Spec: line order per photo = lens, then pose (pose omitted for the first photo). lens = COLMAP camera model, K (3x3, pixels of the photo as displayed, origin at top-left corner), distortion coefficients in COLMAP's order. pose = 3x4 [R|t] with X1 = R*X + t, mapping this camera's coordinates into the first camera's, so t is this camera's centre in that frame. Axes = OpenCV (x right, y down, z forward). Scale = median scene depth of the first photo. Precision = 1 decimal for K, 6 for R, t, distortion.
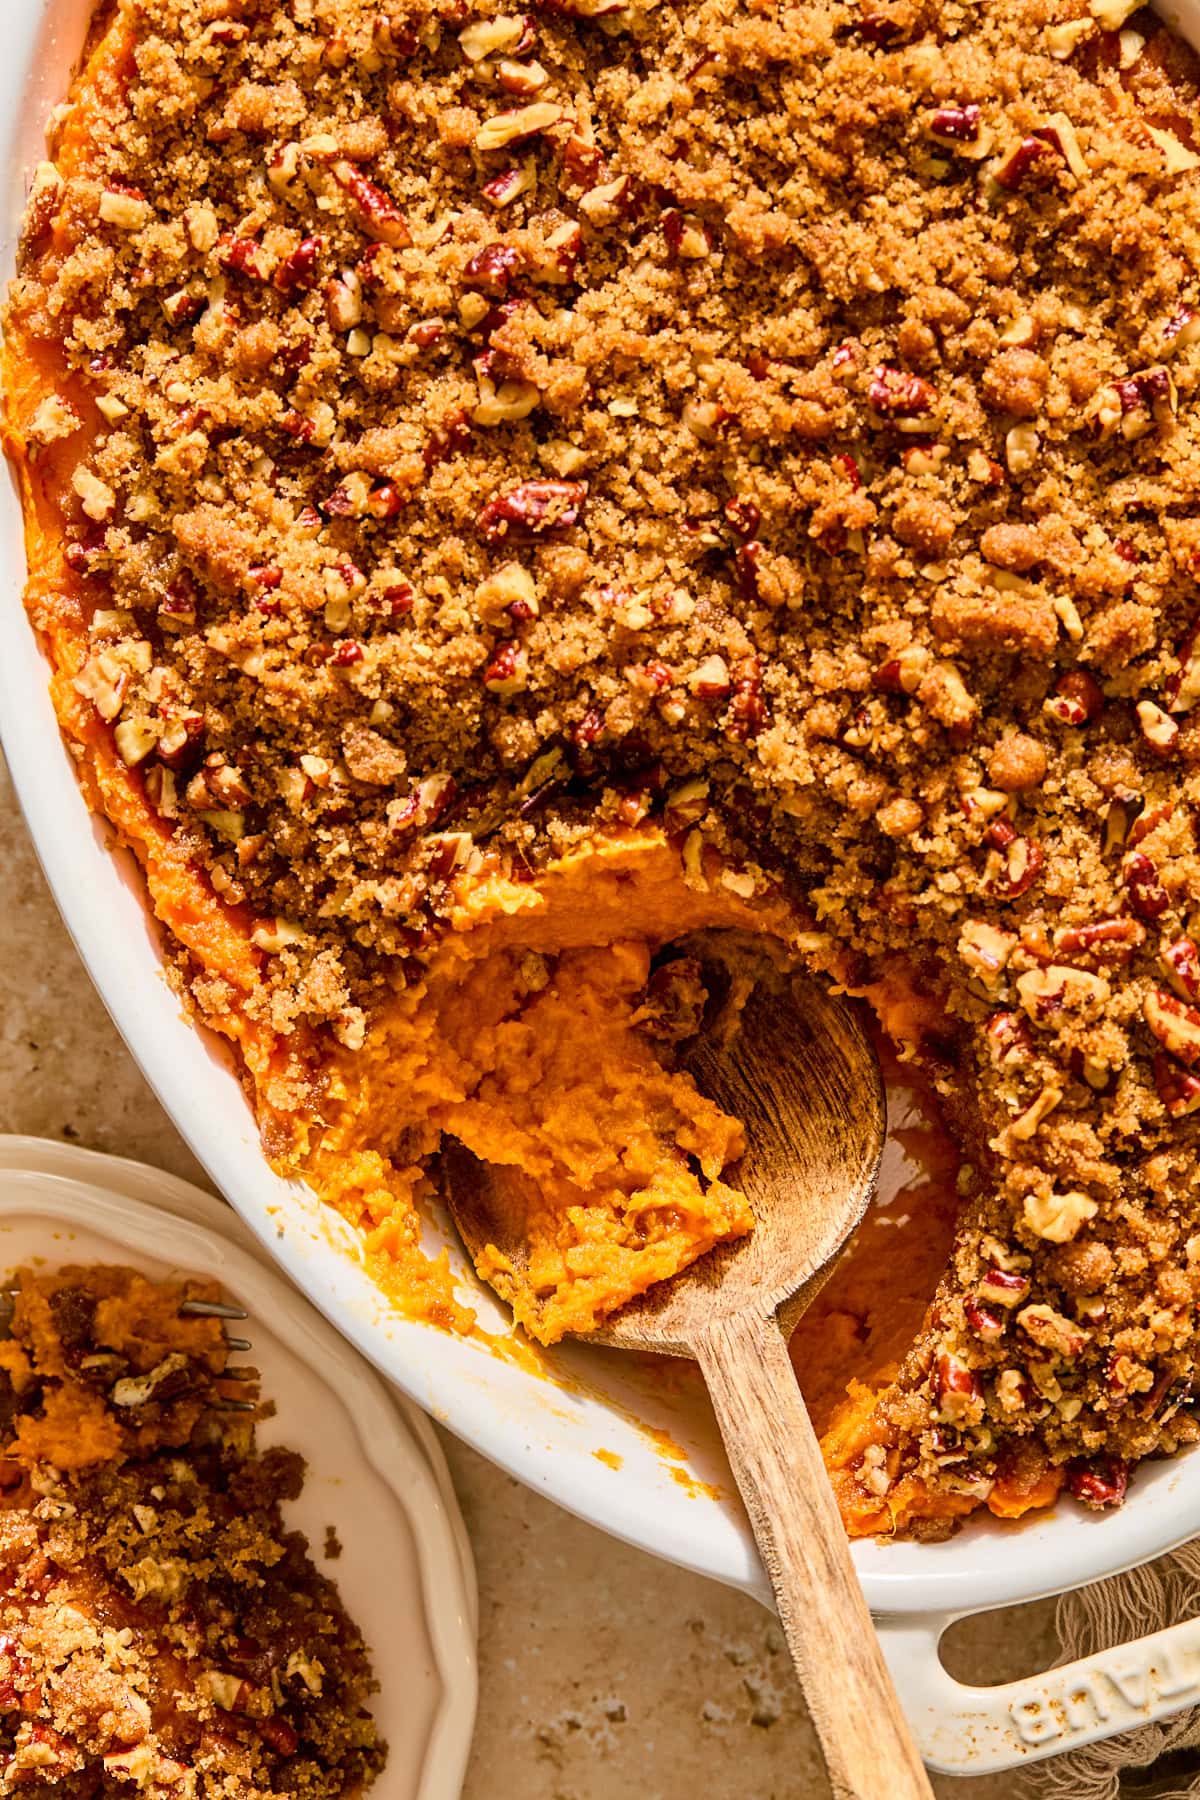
lens RADIAL K [[8654.8, 0, 601.2], [0, 8654.8, 891.4], [0, 0, 1]] dist [-0.128193, 0.000000]
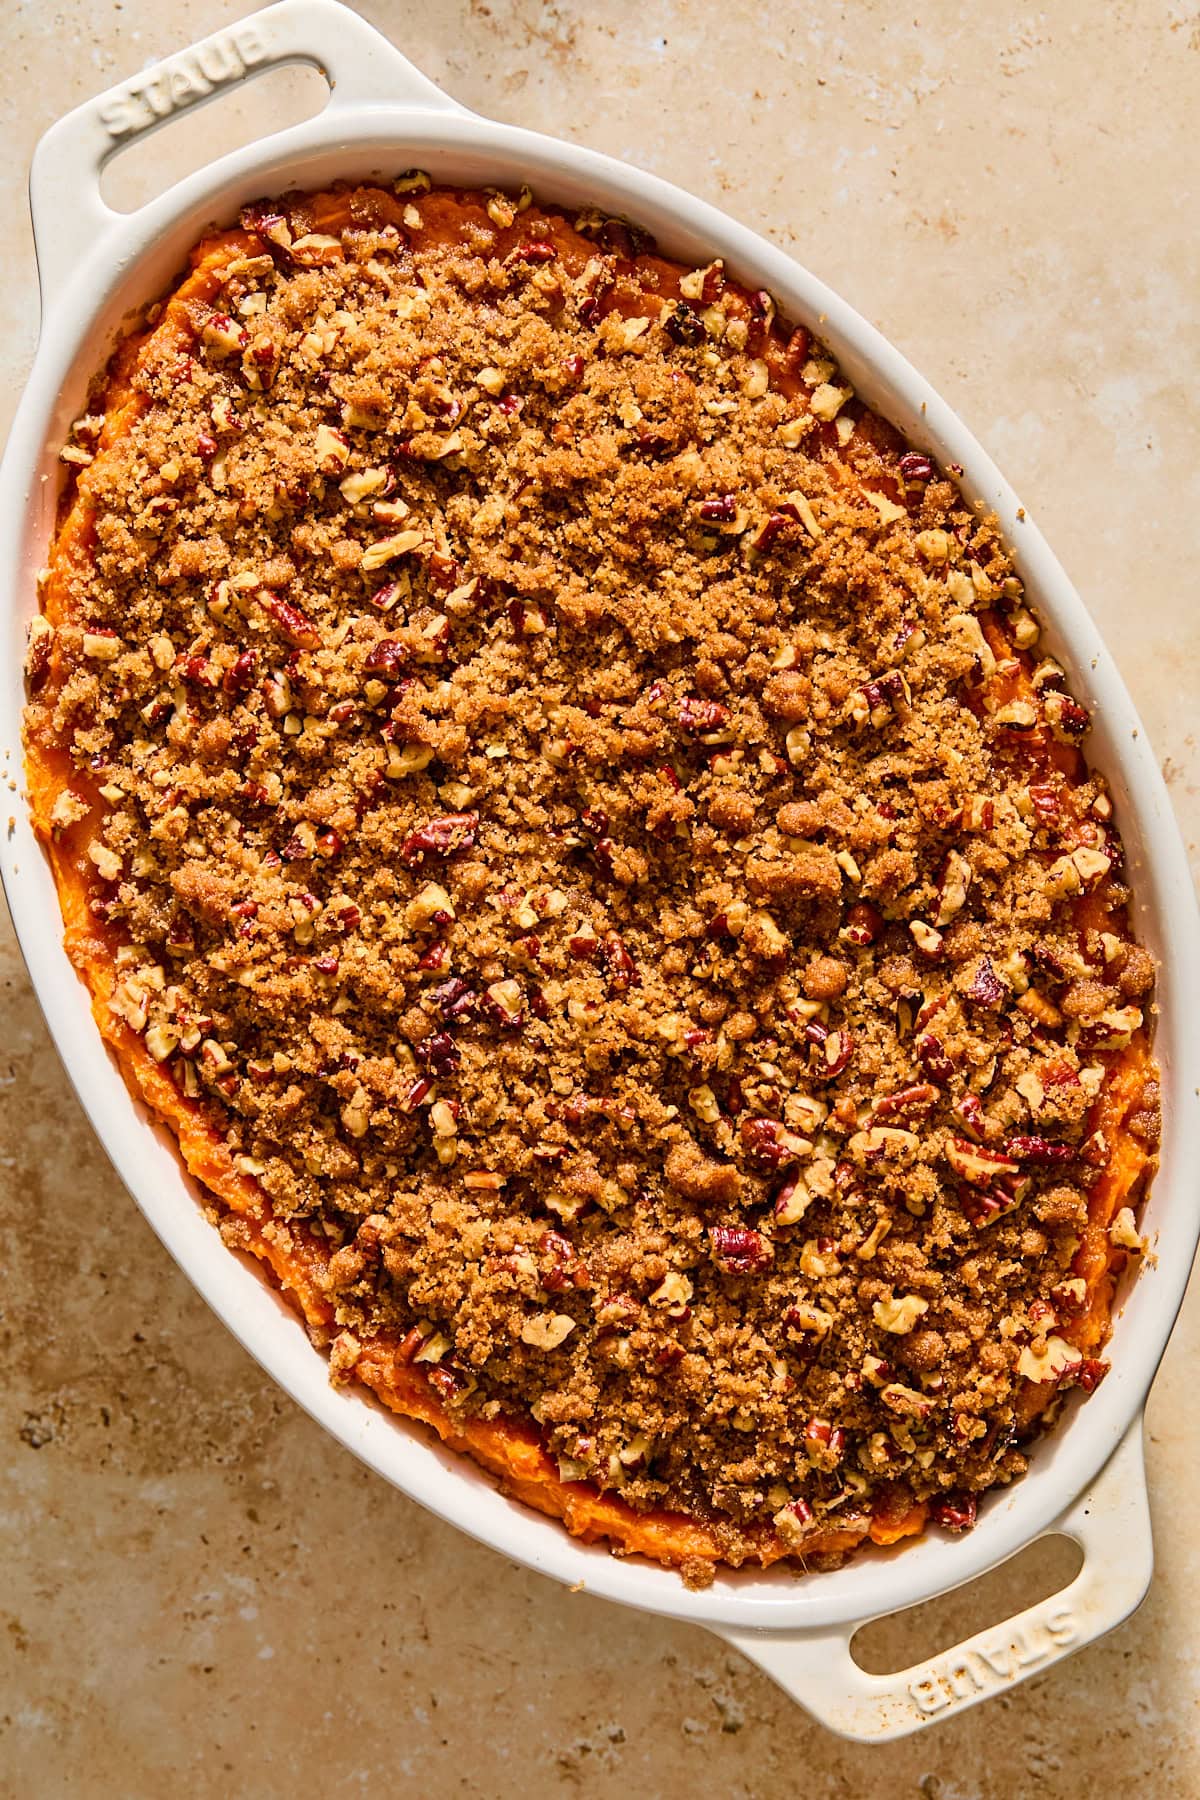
lens RADIAL K [[8654.8, 0, 586.3], [0, 8654.8, 912.5], [0, 0, 1]] dist [-0.128193, 0.000000]
pose [[0.992394, -0.122990, 0.005225, 0.006212], [0.123032, 0.992364, -0.008703, -0.017964], [-0.004115, 0.009280, 0.999948, -0.323572]]
